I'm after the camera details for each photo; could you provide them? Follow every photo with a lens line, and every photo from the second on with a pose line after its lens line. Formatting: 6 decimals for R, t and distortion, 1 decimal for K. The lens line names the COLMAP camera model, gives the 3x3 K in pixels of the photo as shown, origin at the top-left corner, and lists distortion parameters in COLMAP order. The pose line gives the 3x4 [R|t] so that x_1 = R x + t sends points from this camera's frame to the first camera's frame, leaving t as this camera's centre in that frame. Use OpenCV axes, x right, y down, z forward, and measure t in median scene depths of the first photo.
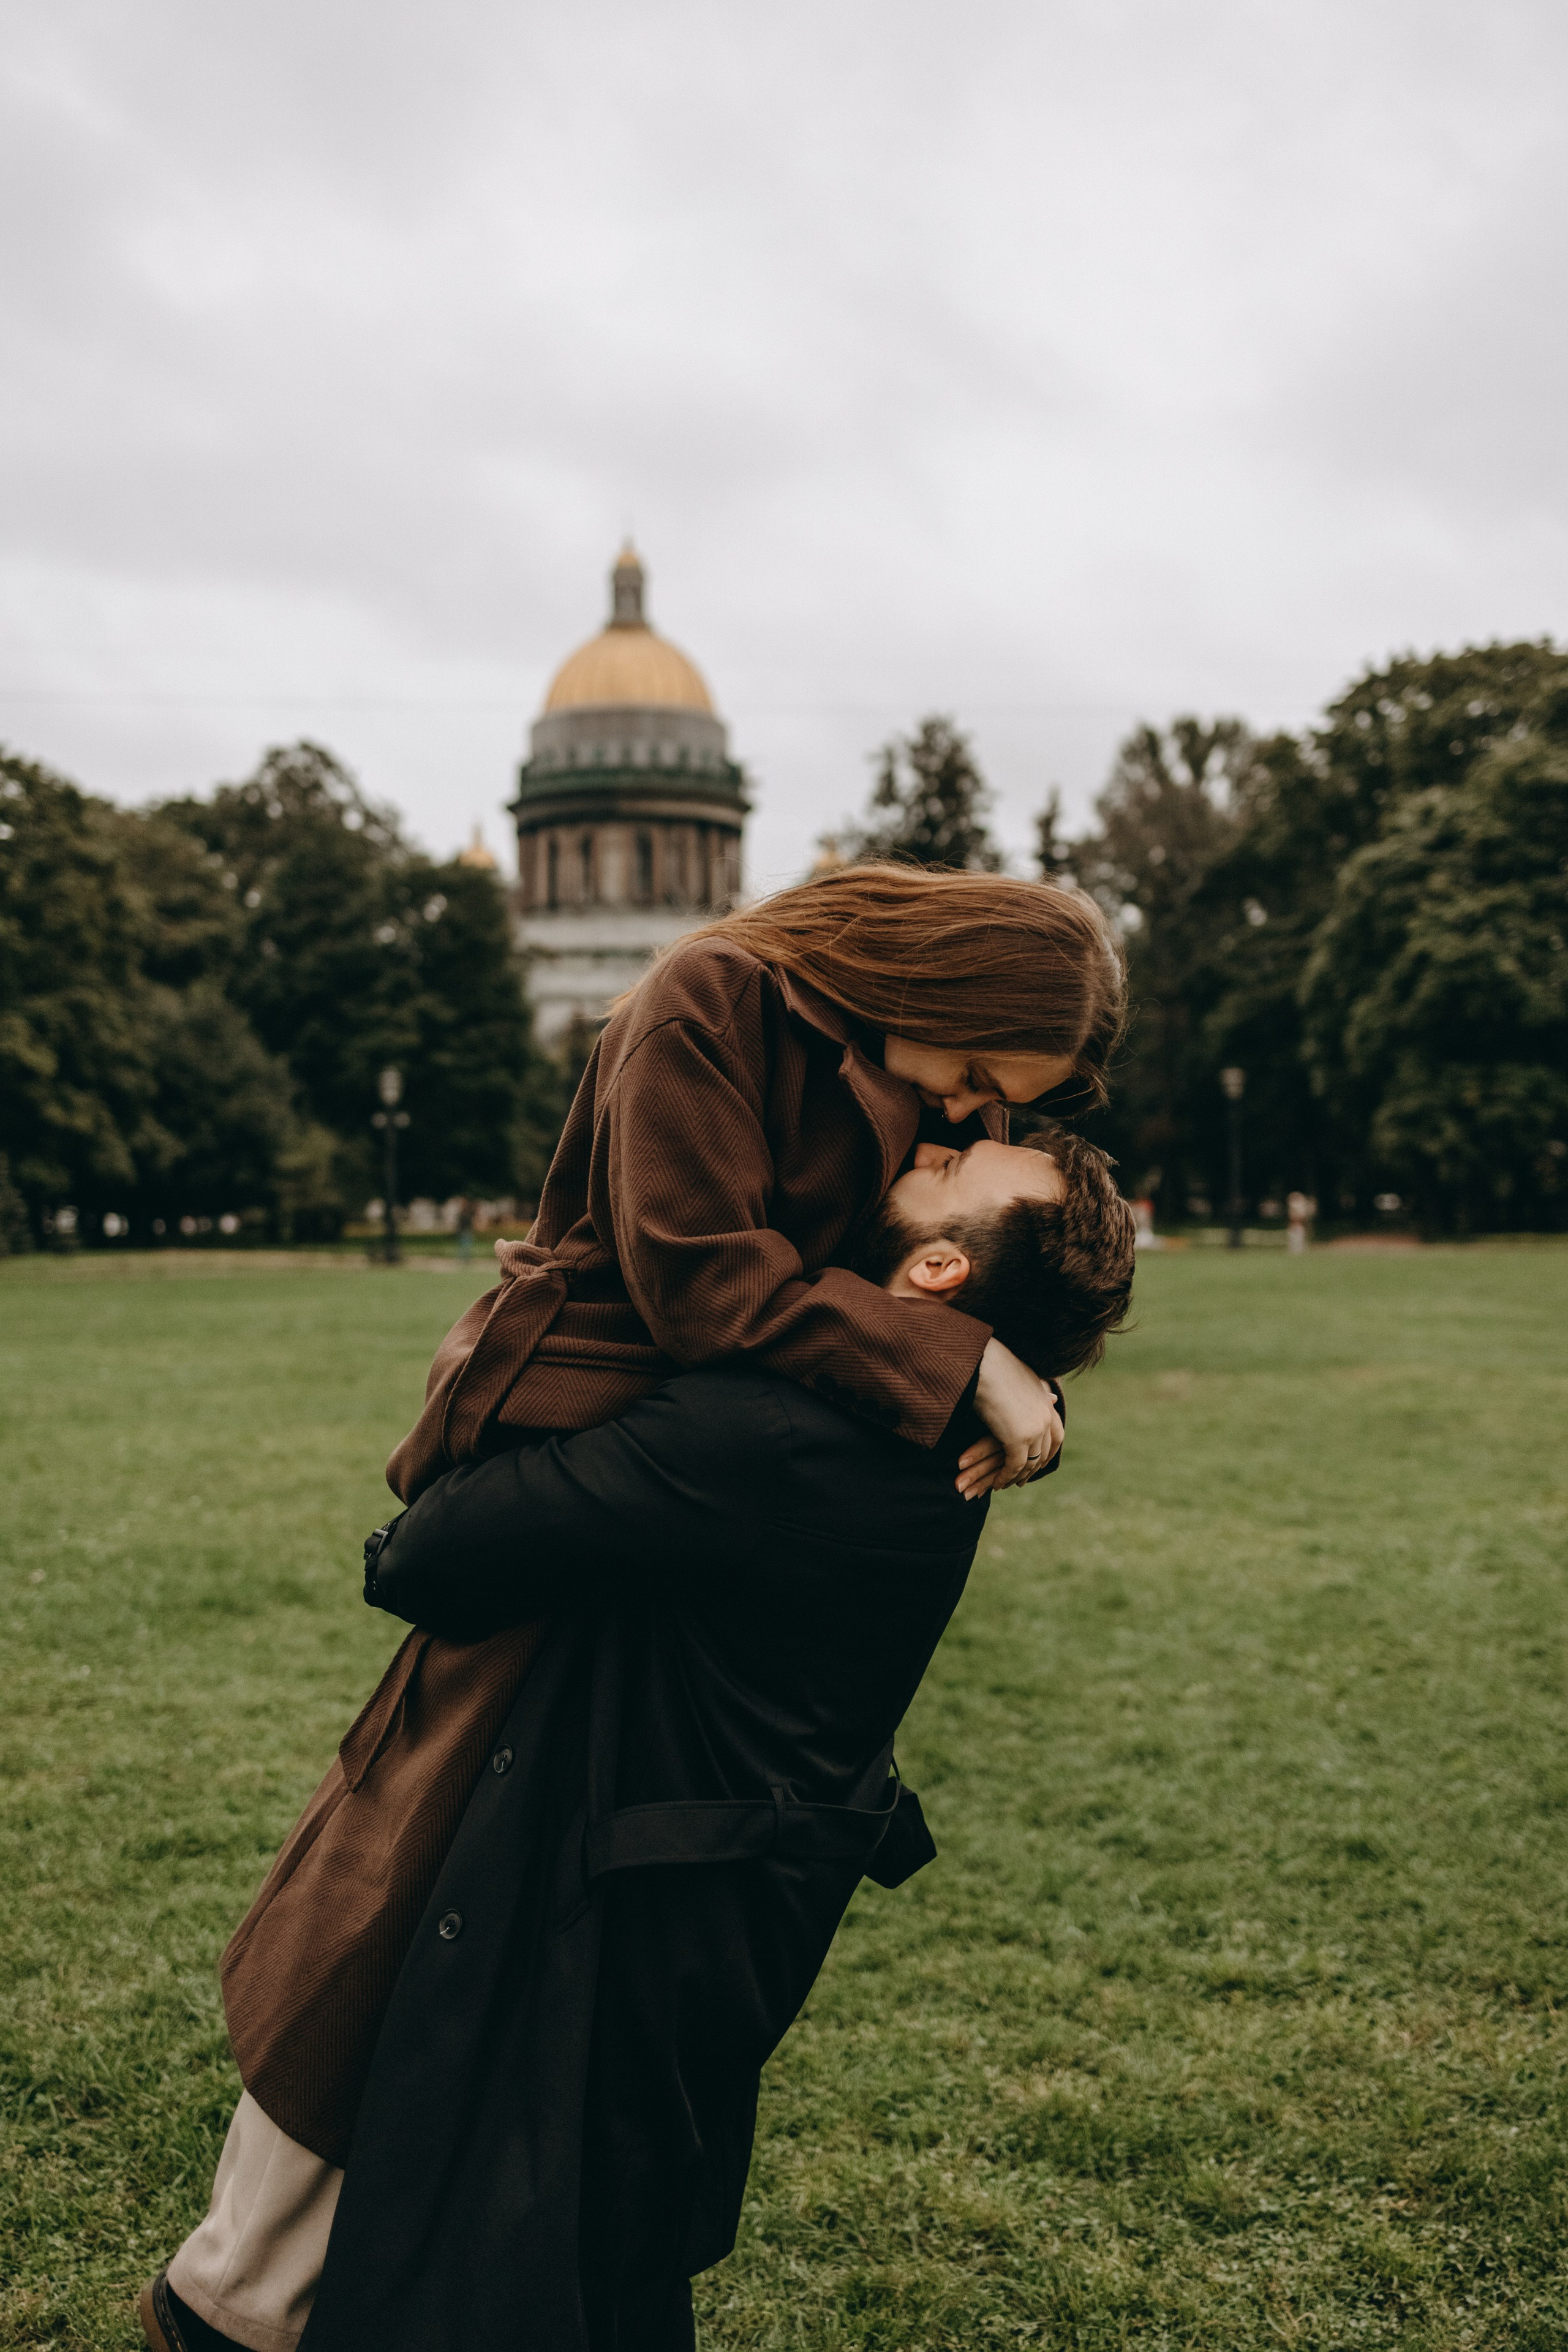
lens RADIAL K [[2380.1, 0, 808.9], [0, 2380.1, 1268.2], [0, 0, 1]] dist [0.010236, 0.000000]
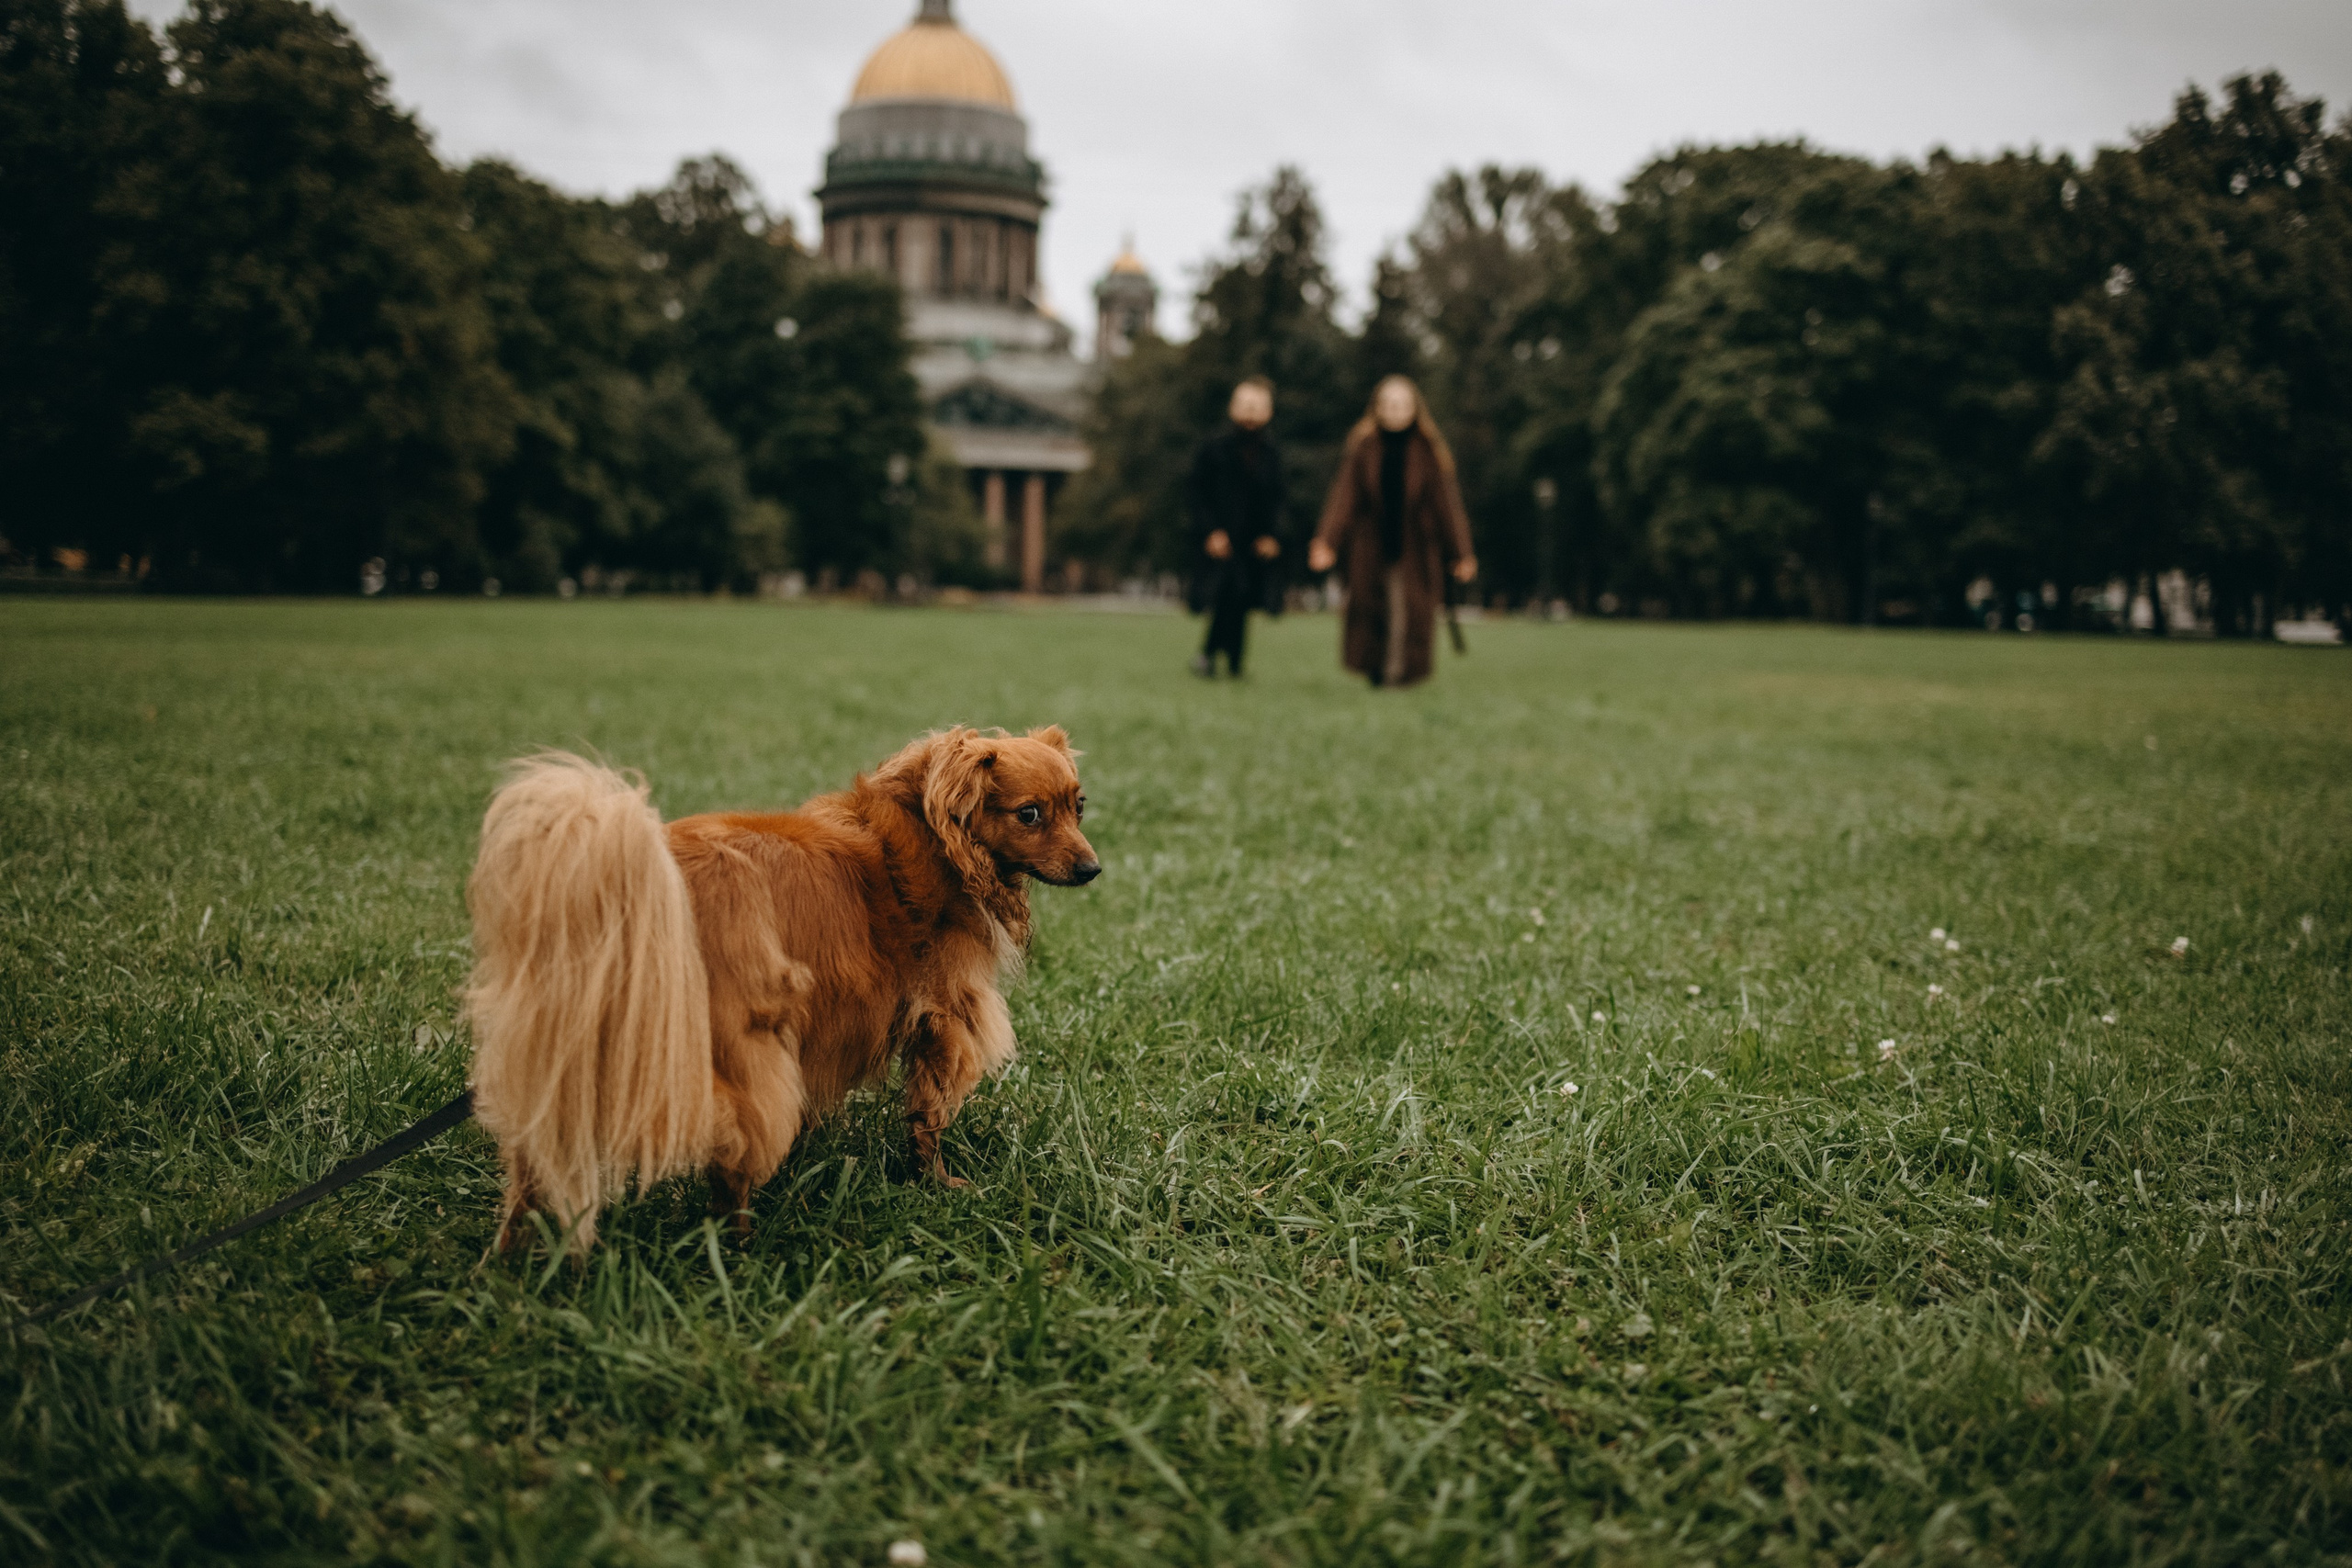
lens RADIAL K [[2379.9, 0, 1186.1], [0, 2379.9, 836.1], [0, 0, 1]] dist [0.010236, 0.000000]
pose [[0.997847, 0.029687, 0.058483, -0.055117], [-0.033895, 0.996805, 0.072328, 0.013162], [-0.056148, -0.074155, 0.995665, -0.186638]]
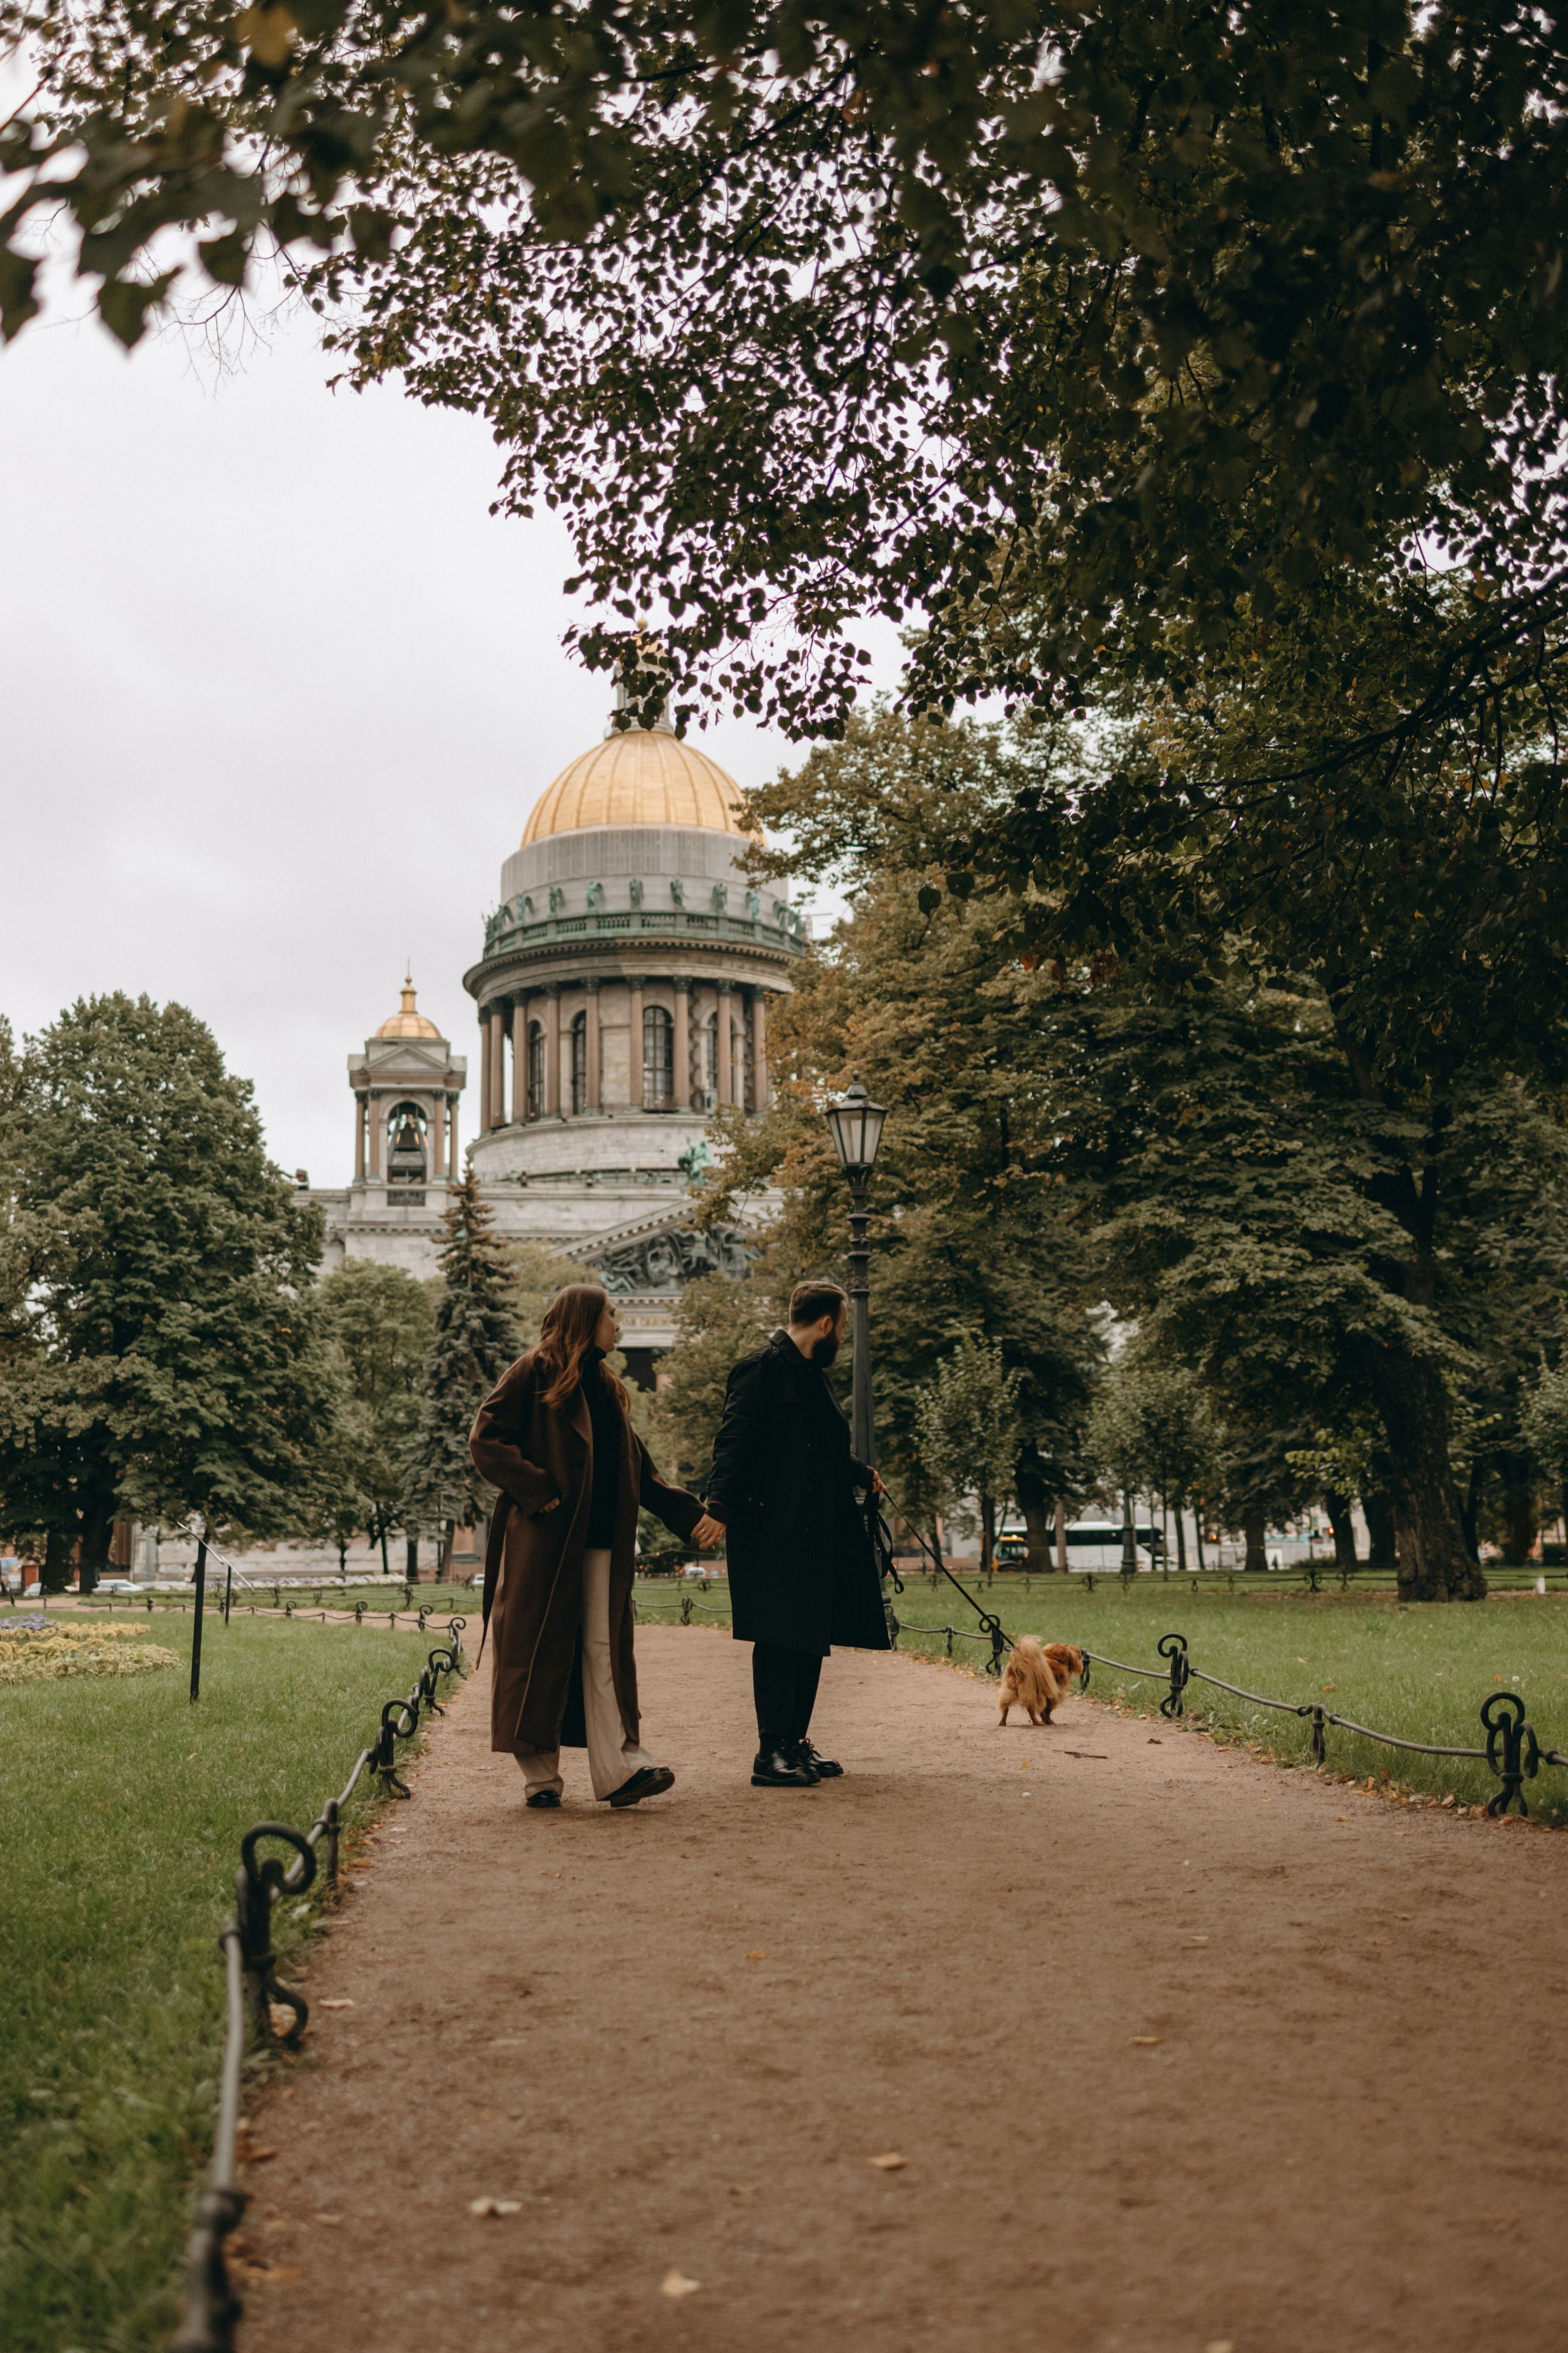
lens RADIAL K [[2380.9, 0, 803.7], [0, 2380.9, 1193.8], [0, 0, 1]] dist [0.010236, 0.000000]
pose [[0.998897, -0.013525, -0.044957, 0.008131], [0.005379, 0.984267, -0.176606, -0.020707], [0.046638, 0.176170, 0.983254, 1.023509]]
